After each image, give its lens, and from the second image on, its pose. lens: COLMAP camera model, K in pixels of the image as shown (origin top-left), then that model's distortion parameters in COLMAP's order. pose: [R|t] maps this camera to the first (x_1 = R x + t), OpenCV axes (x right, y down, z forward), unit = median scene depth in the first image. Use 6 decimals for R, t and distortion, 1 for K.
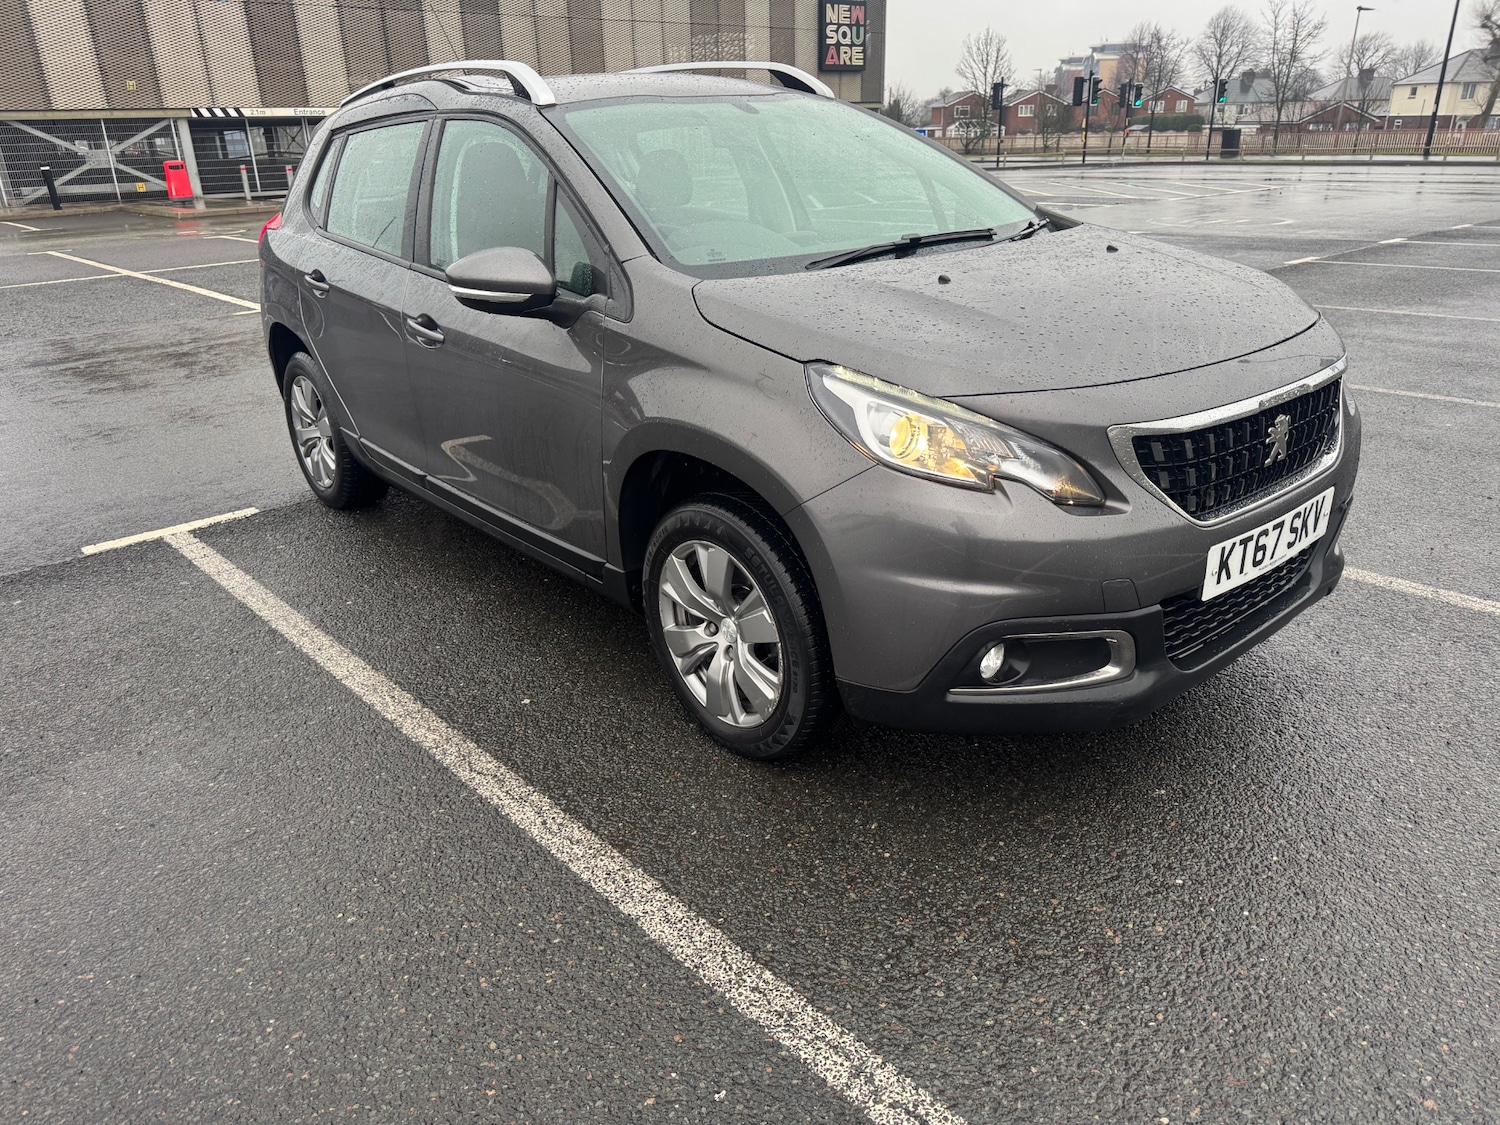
lens RADIAL K [[1072.9, 0, 751.0], [0, 1072.9, 573.4], [0, 0, 1]] dist [0.021018, -0.017678]
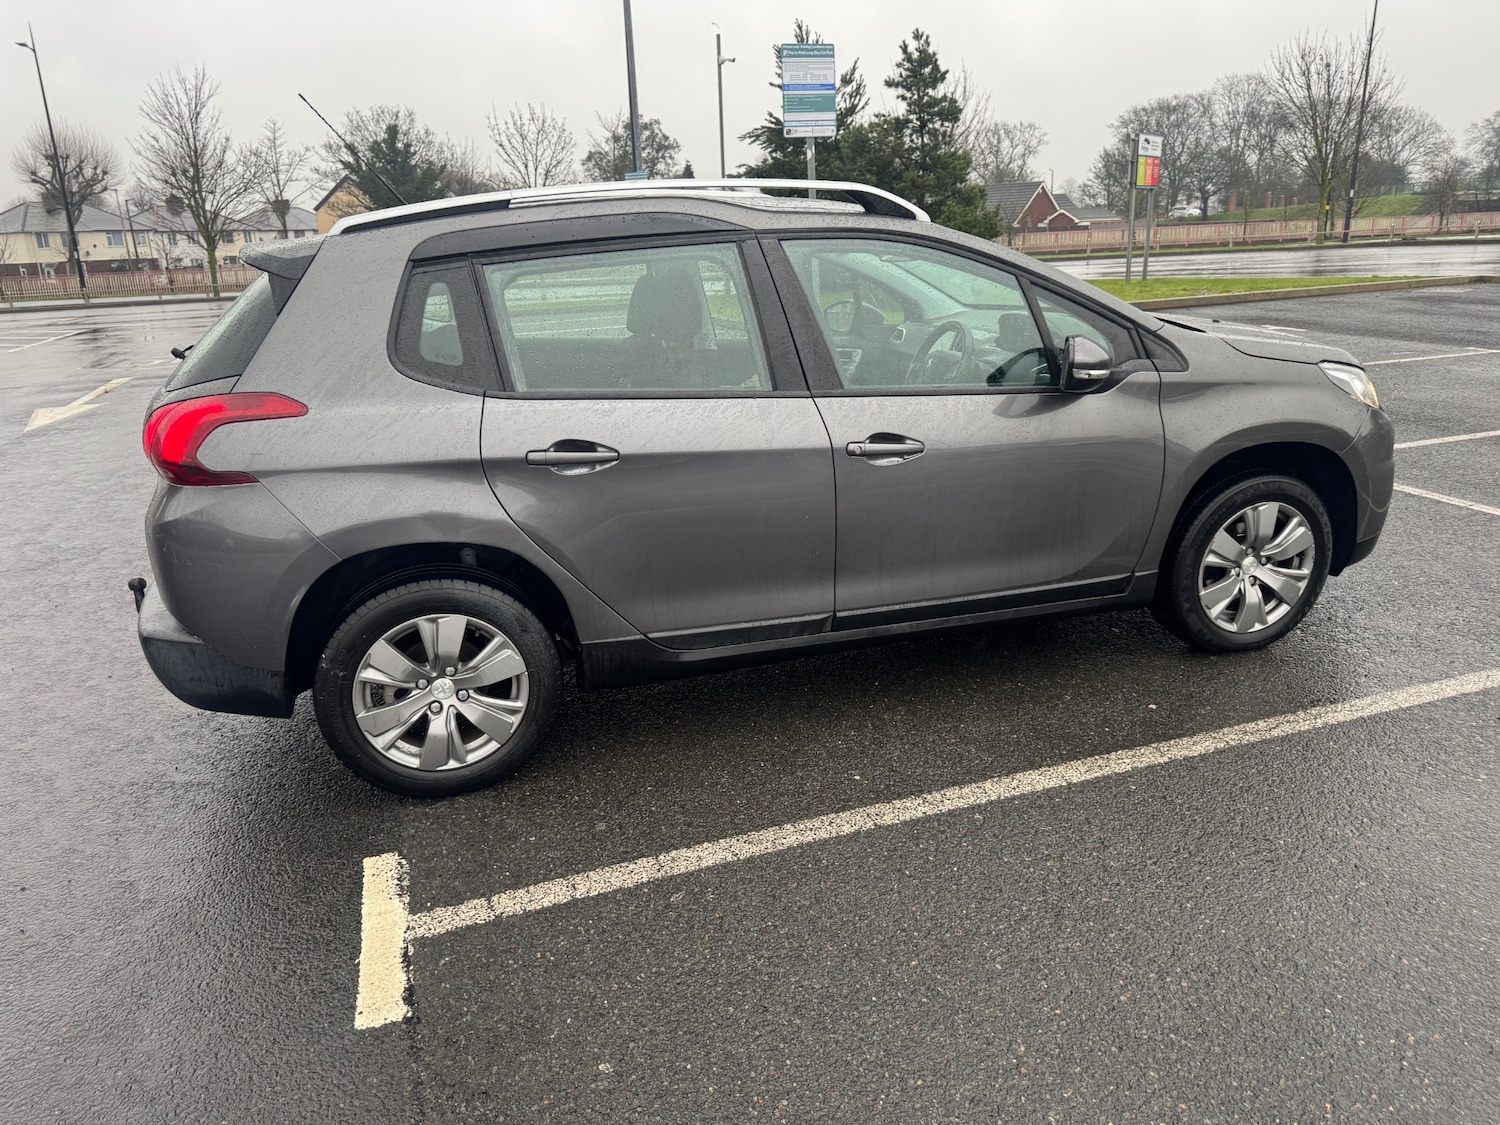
lens RADIAL K [[1093.9, 0, 744.1], [0, 1093.9, 556.0], [0, 0, 1]] dist [0.032375, -0.028711]
pose [[0.399384, -0.255940, 0.880333, -1.141168], [0.378863, 0.920488, 0.095734, -0.255779], [-0.834839, 0.295290, 0.464595, 0.626252]]
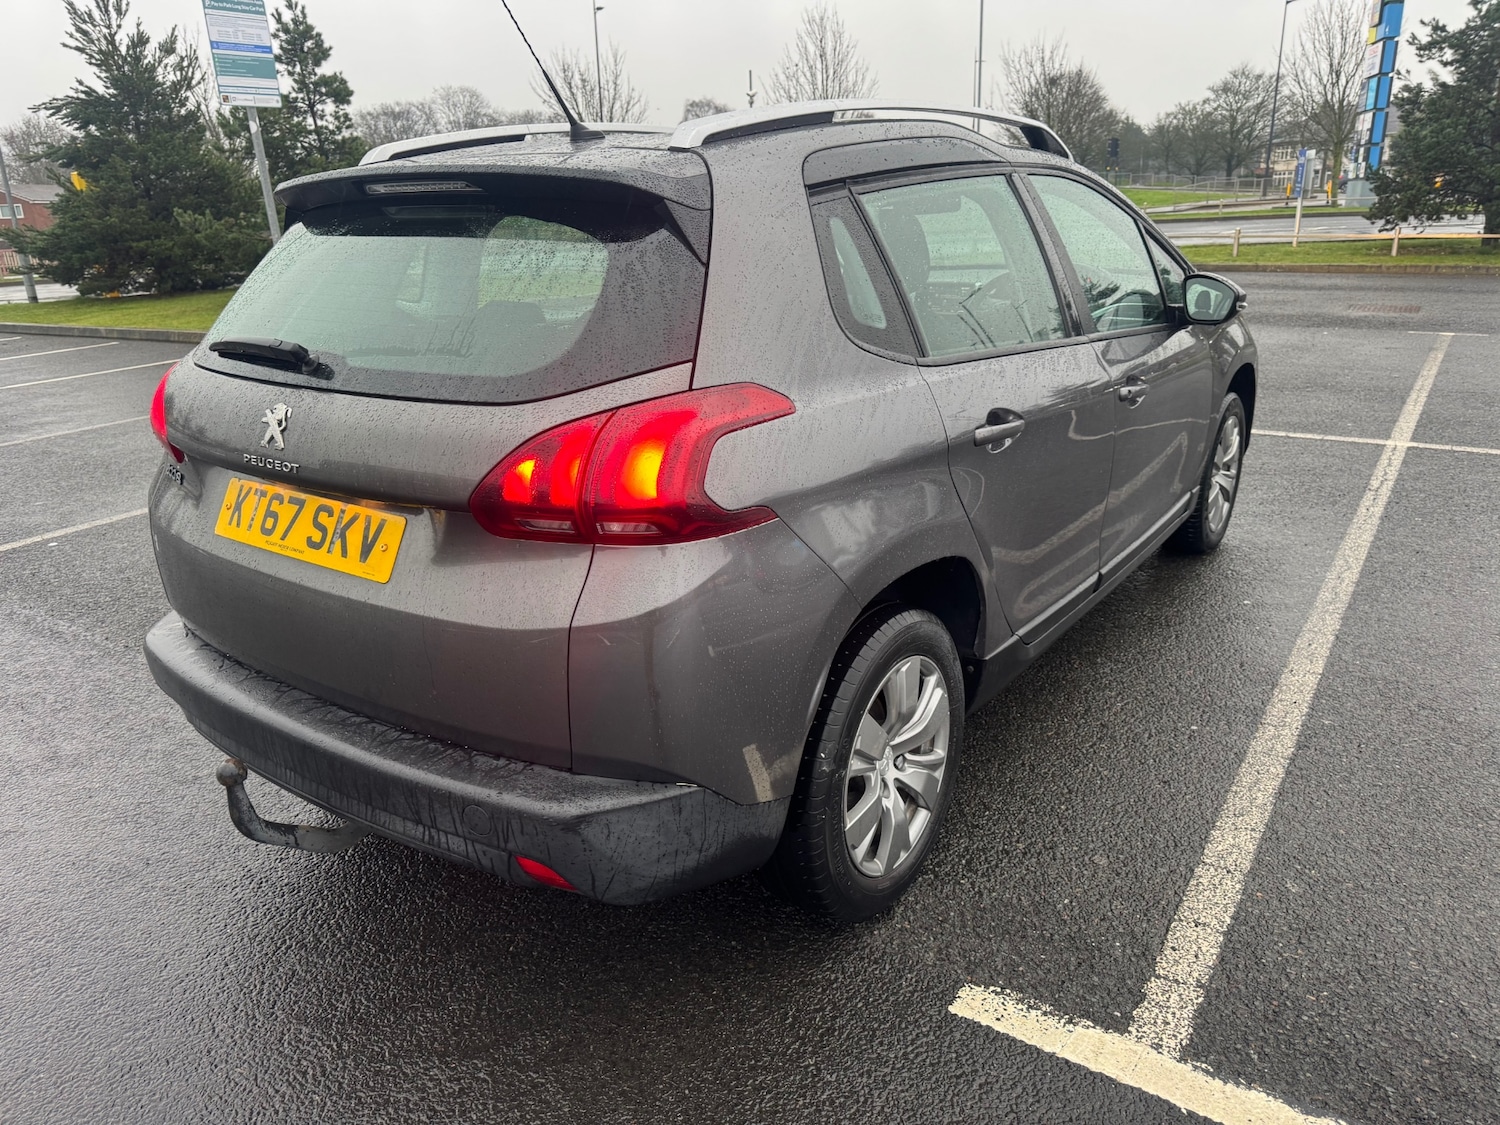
lens RADIAL K [[1083.2, 0, 750.0], [0, 1083.2, 562.5], [0, 0, 1]] dist [0.012794, -0.005137]
pose [[-0.251081, -0.275320, 0.927985, -1.044401], [0.410717, 0.837814, 0.359694, -0.530031], [-0.876510, 0.471452, -0.097281, 1.336902]]
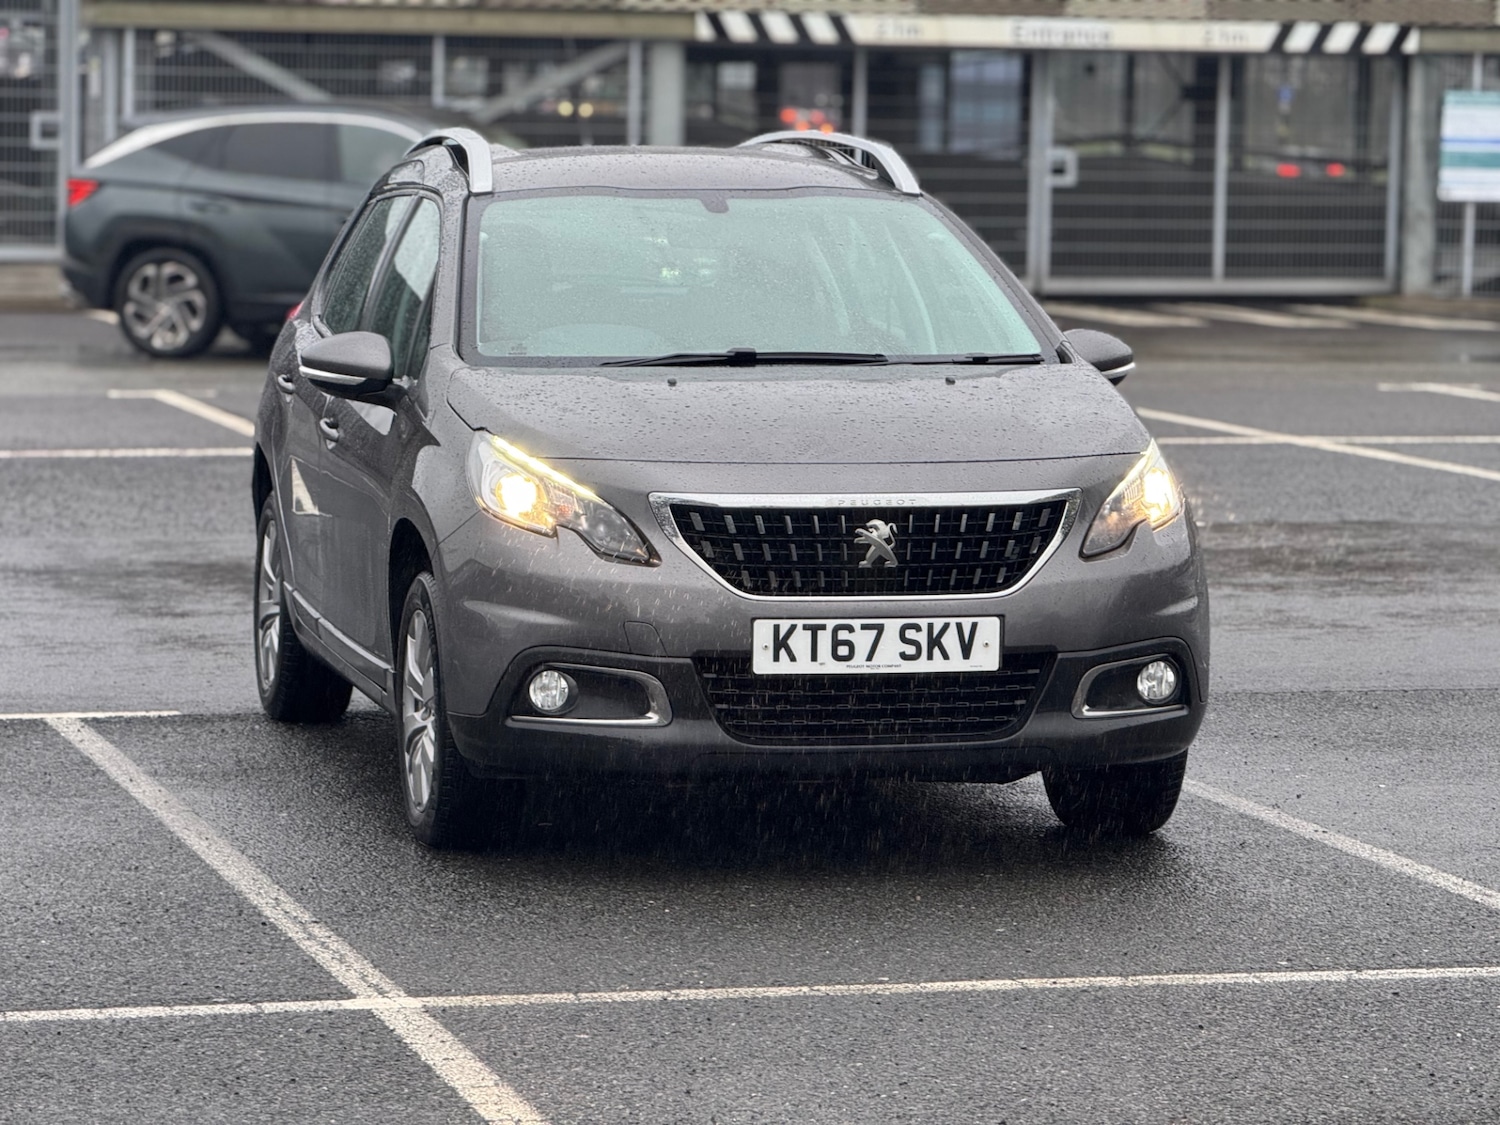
lens RADIAL K [[5333.4, 0, 750.0], [0, 5333.4, 562.5], [0, 0, 1]] dist [0.114766, 0.538776]
pose [[0.885714, 0.086481, -0.456106, 1.737723], [-0.218138, 0.944804, -0.244463, 0.749877], [0.409789, 0.316018, 0.855690, -2.195399]]
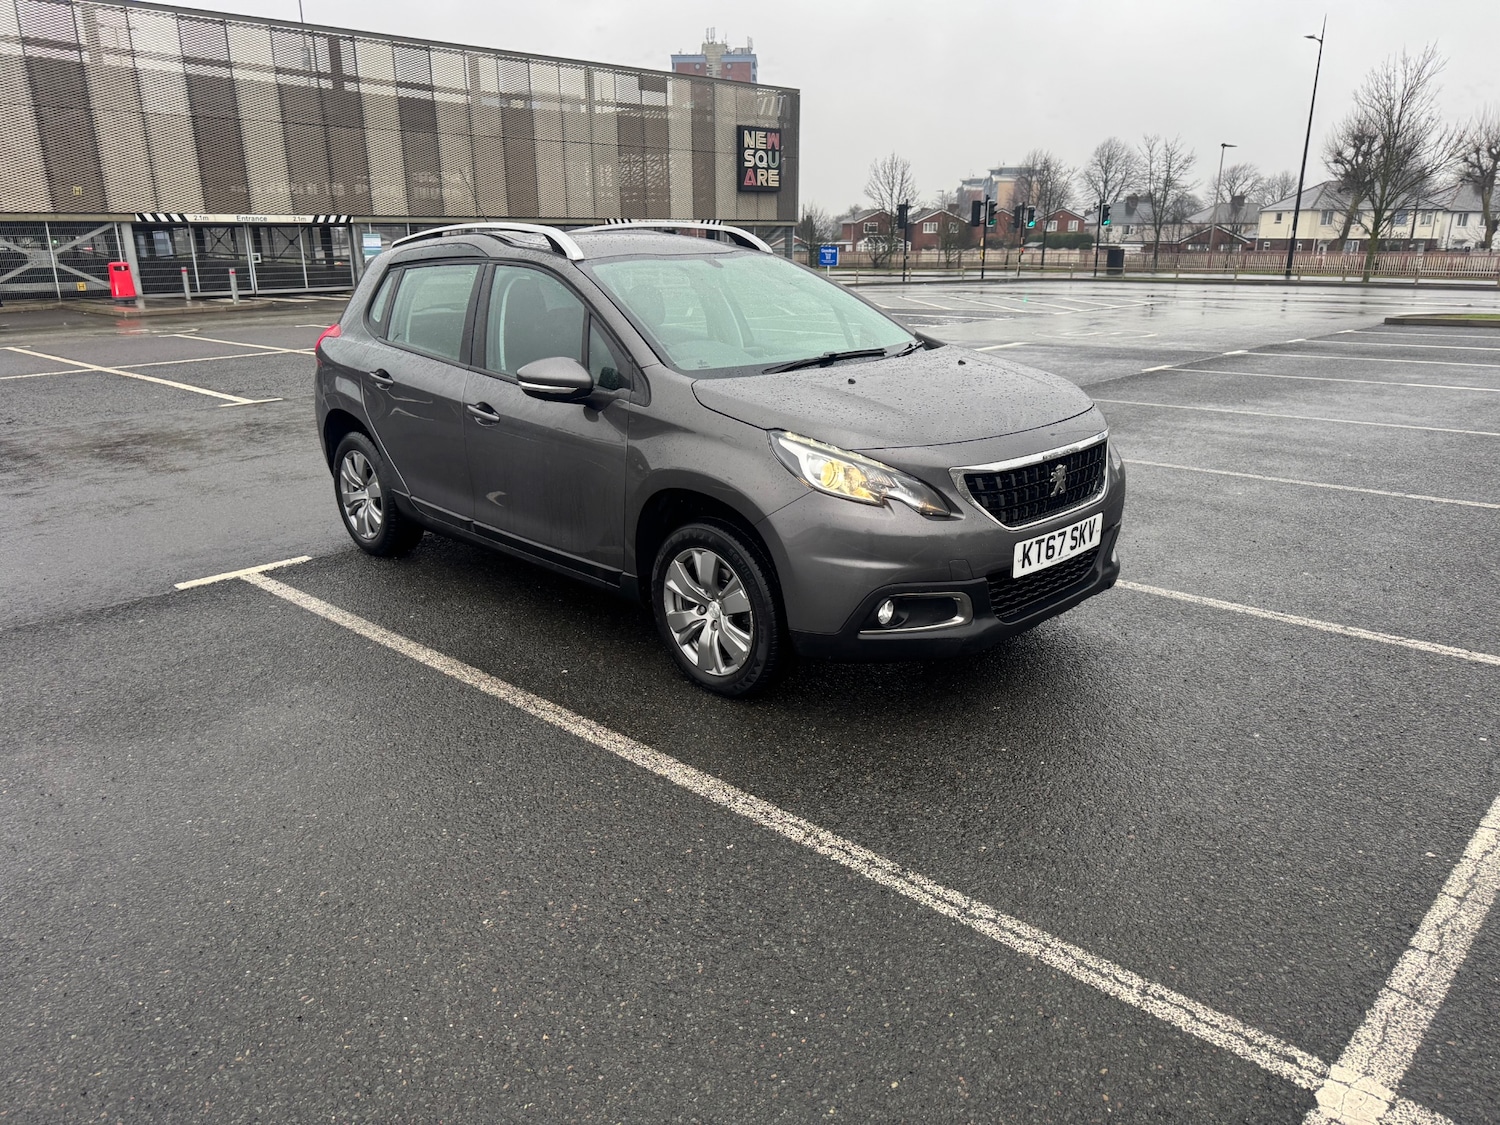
lens RADIAL K [[1074.1, 0, 749.6], [0, 1074.1, 571.0], [0, 0, 1]] dist [0.054422, -0.059914]
pose [[0.997294, -0.004022, 0.073407, -0.057805], [0.010756, 0.995740, -0.091580, 0.098093], [-0.072726, 0.092122, 0.993088, -0.353227]]
